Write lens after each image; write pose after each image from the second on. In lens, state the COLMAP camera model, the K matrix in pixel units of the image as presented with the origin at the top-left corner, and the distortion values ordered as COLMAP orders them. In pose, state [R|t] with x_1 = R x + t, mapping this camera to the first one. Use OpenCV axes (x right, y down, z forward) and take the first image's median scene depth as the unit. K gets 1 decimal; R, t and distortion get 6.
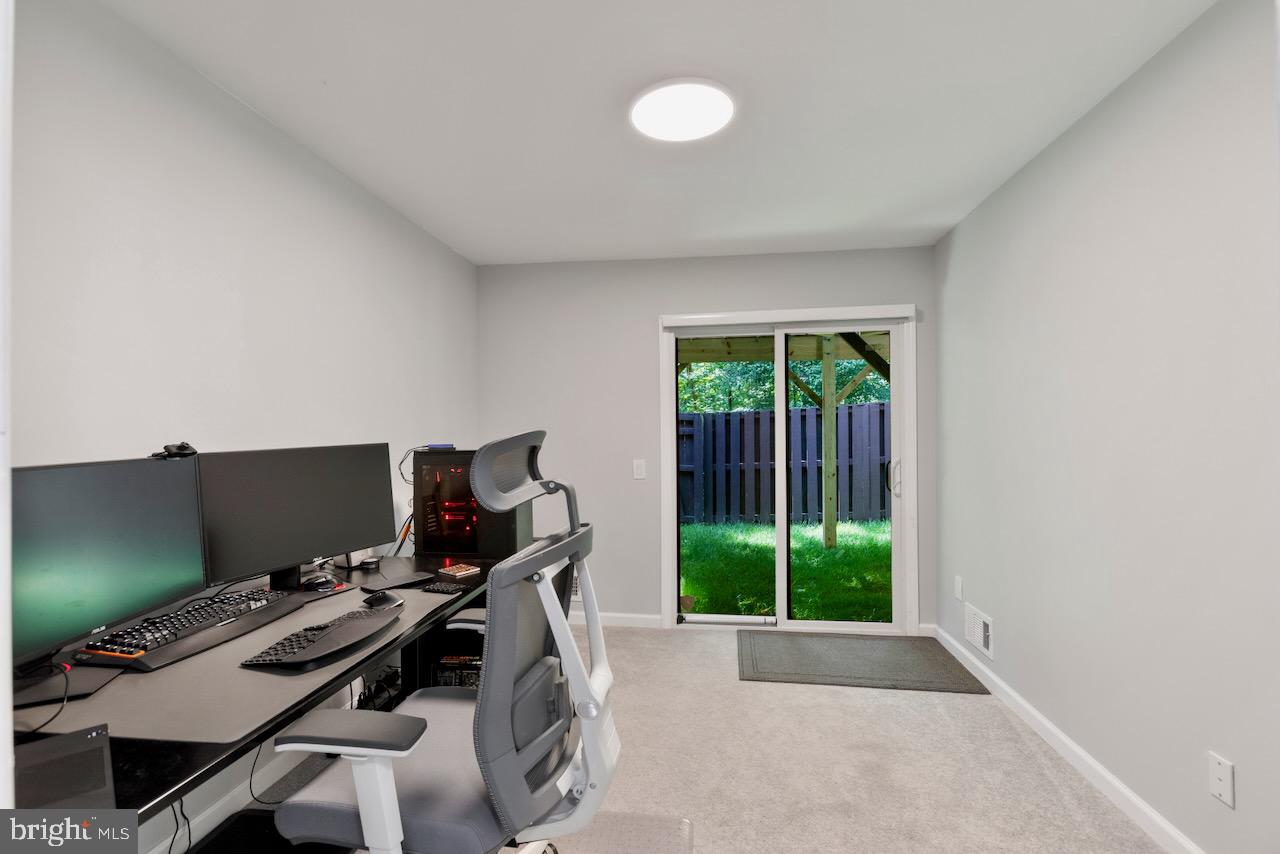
lens RADIAL K [[574.0, 0, 638.8], [0, 574.0, 442.3], [0, 0, 1]] dist [-0.022812, 0.018185]
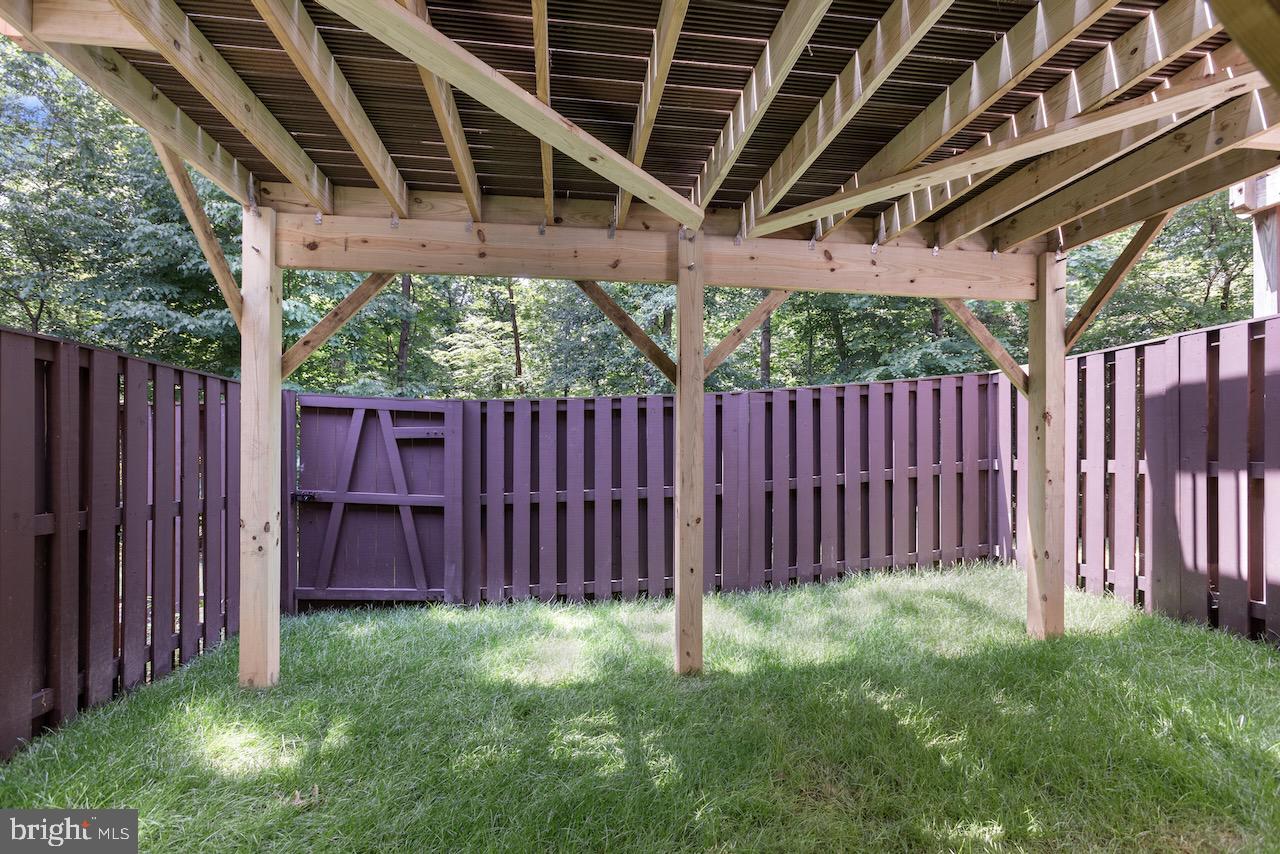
lens RADIAL K [[574.0, 0, 638.8], [0, 574.0, 442.3], [0, 0, 1]] dist [-0.022812, 0.018185]
pose [[0.965766, 0.016120, 0.258913, 0.162603], [-0.010270, 0.999661, -0.023933, 0.001847], [-0.259211, 0.020454, 0.965604, 0.534429]]
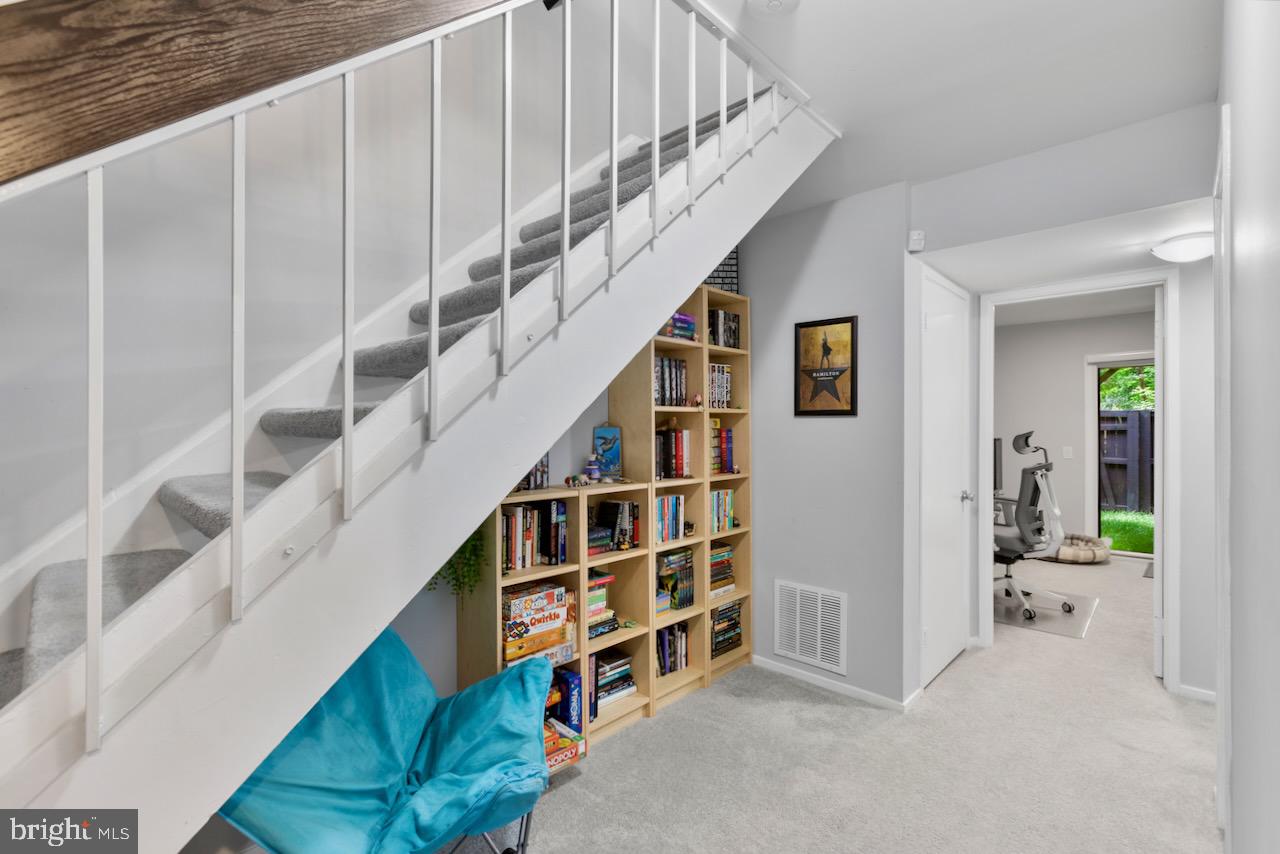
lens RADIAL K [[574.0, 0, 638.8], [0, 574.0, 442.3], [0, 0, 1]] dist [-0.022812, 0.018185]
pose [[0.806294, 0.008275, -0.591457, -0.012006], [-0.003974, 0.999955, 0.008572, 0.004786], [0.591502, -0.004561, 0.806291, -0.490381]]
